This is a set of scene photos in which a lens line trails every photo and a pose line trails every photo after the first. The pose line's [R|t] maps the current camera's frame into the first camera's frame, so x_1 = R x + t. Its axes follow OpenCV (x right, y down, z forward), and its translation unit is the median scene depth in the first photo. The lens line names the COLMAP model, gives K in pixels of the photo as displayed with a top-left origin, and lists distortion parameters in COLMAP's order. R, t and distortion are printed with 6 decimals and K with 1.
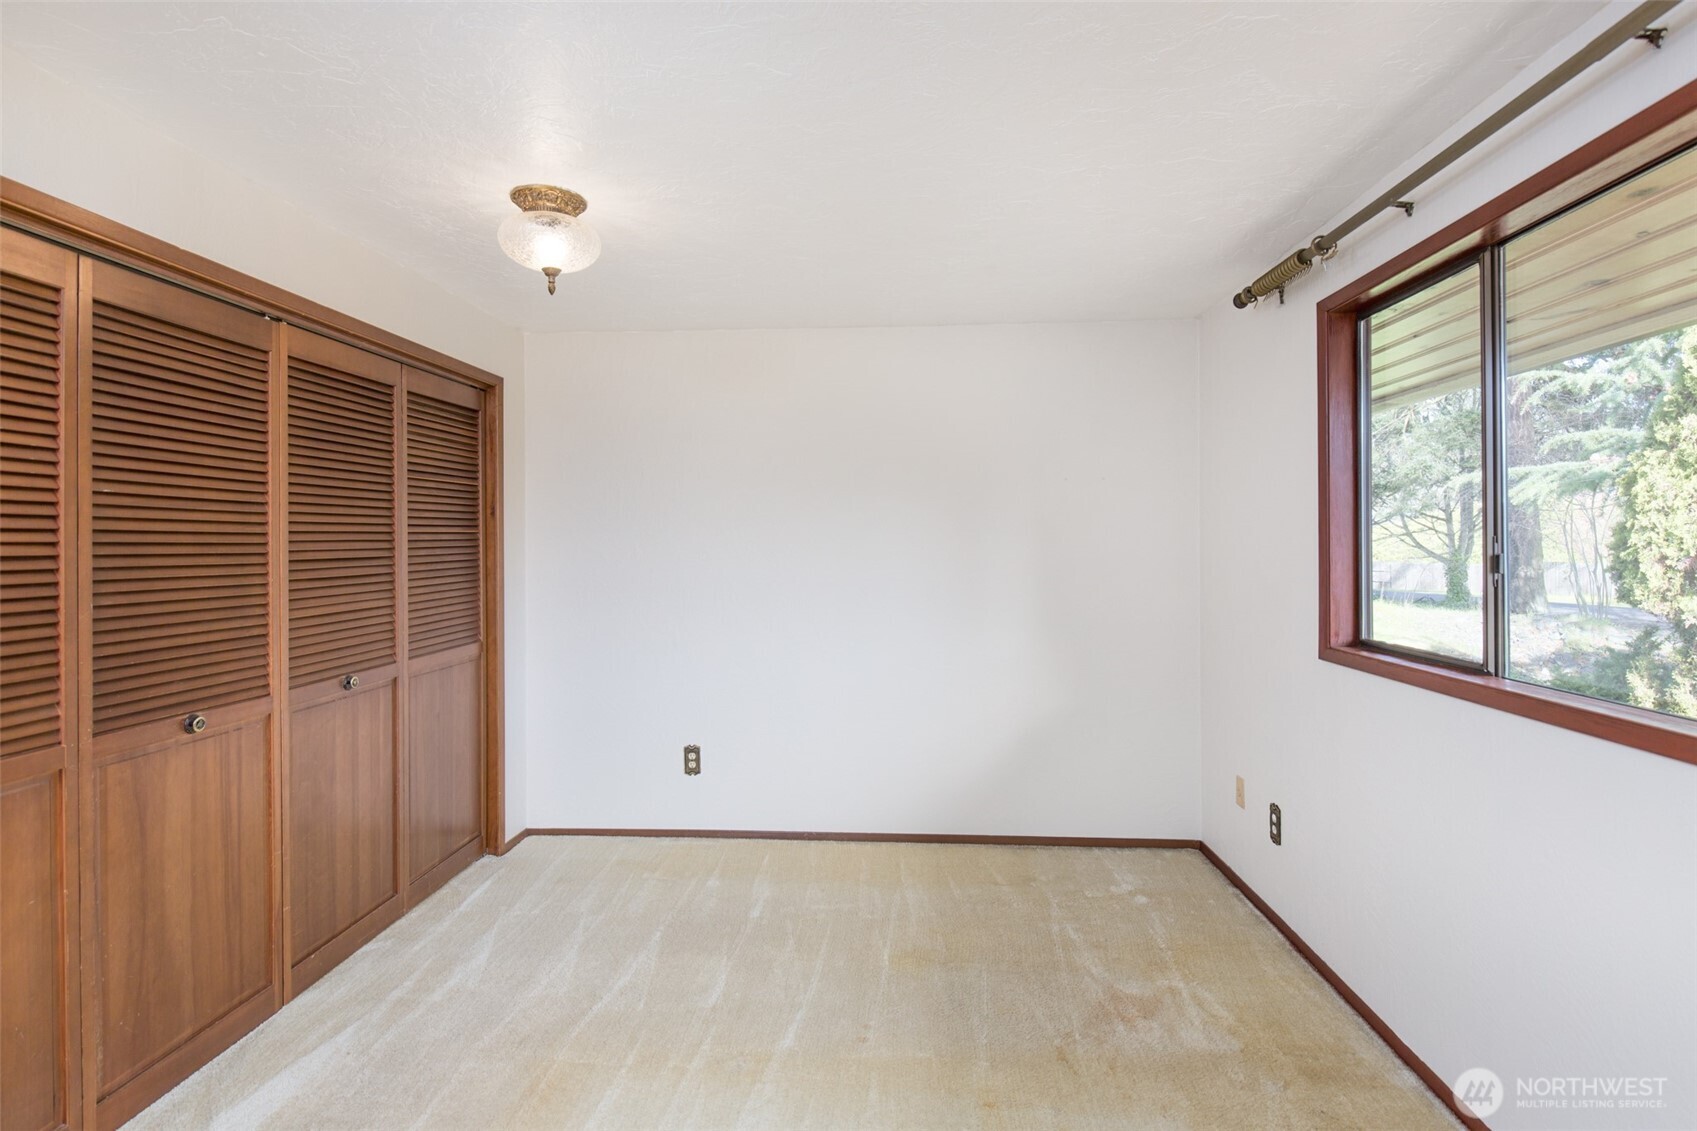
lens RADIAL K [[888.7, 0, 823.2], [0, 888.7, 543.7], [0, 0, 1]] dist [0.016627, -0.007360]
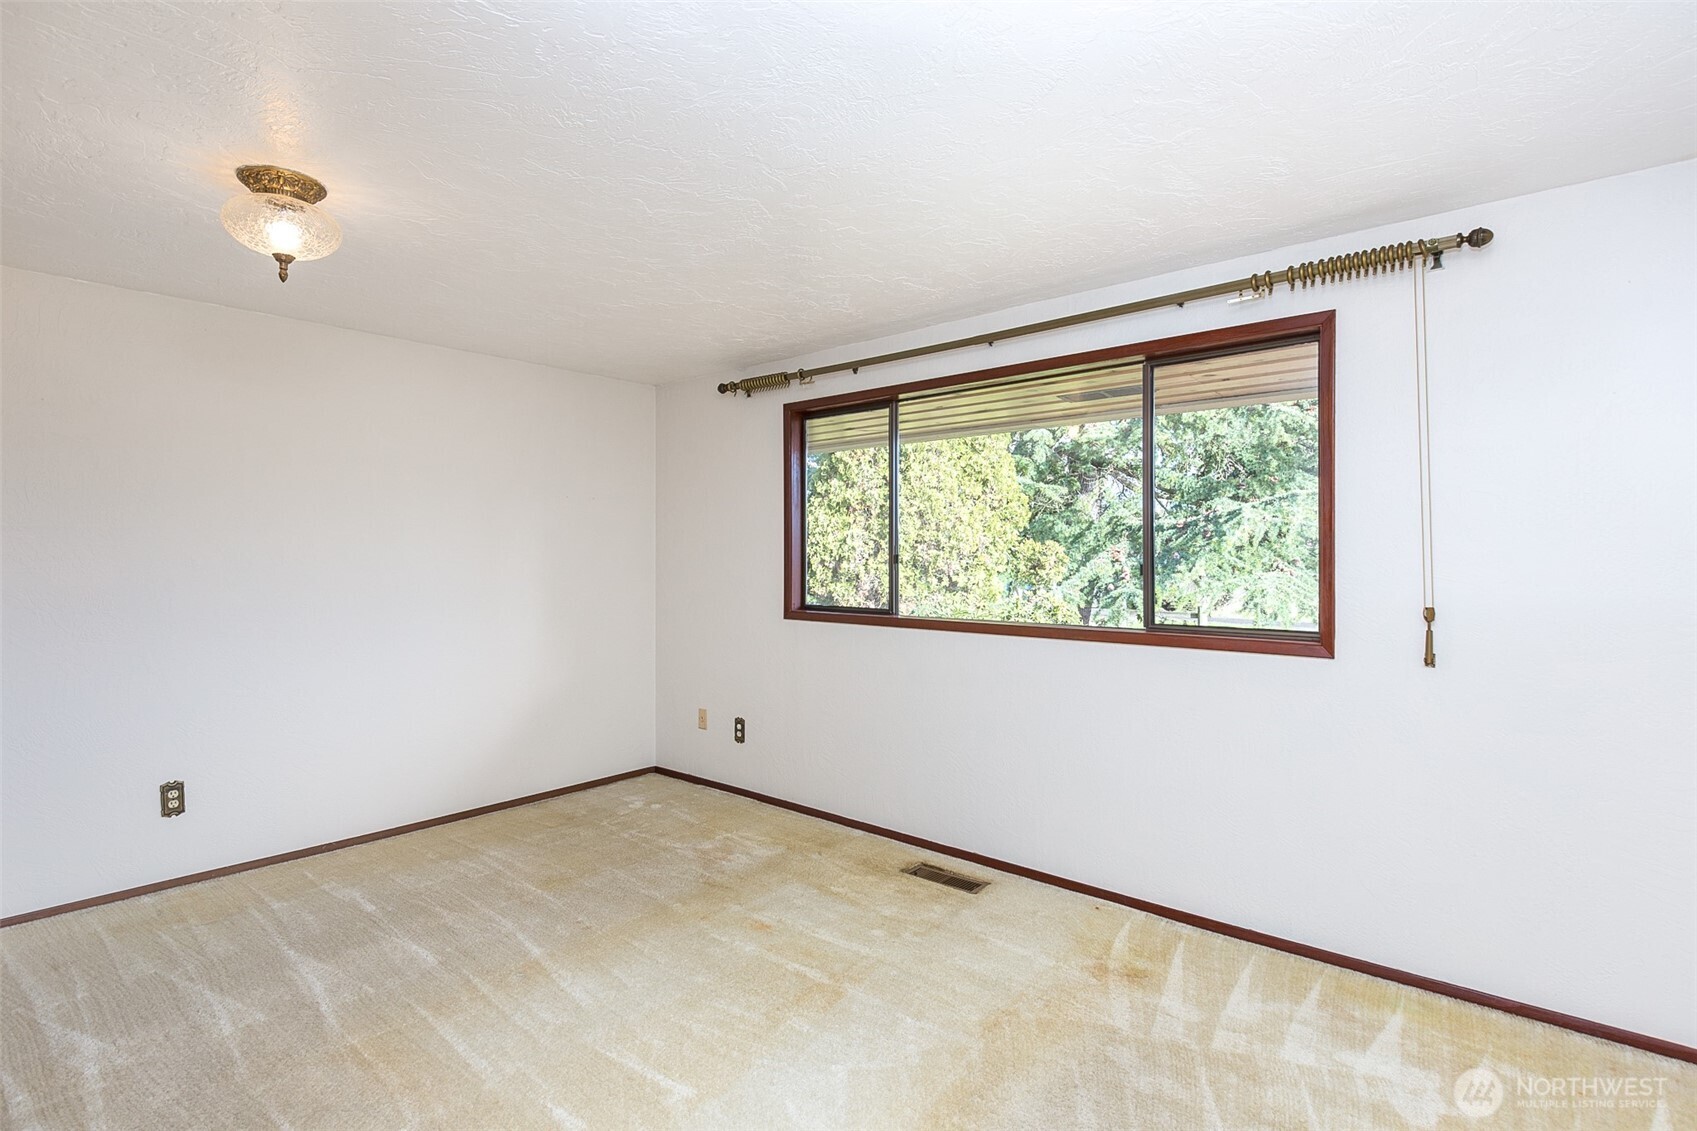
lens RADIAL K [[888.7, 0, 849.2], [0, 888.7, 559.1], [0, 0, 1]] dist [0.016627, -0.007360]
pose [[0.584055, -0.003049, 0.811709, -0.669493], [0.002605, 0.999995, 0.001882, 0.014641], [-0.811710, 0.001016, 0.584060, -0.059617]]
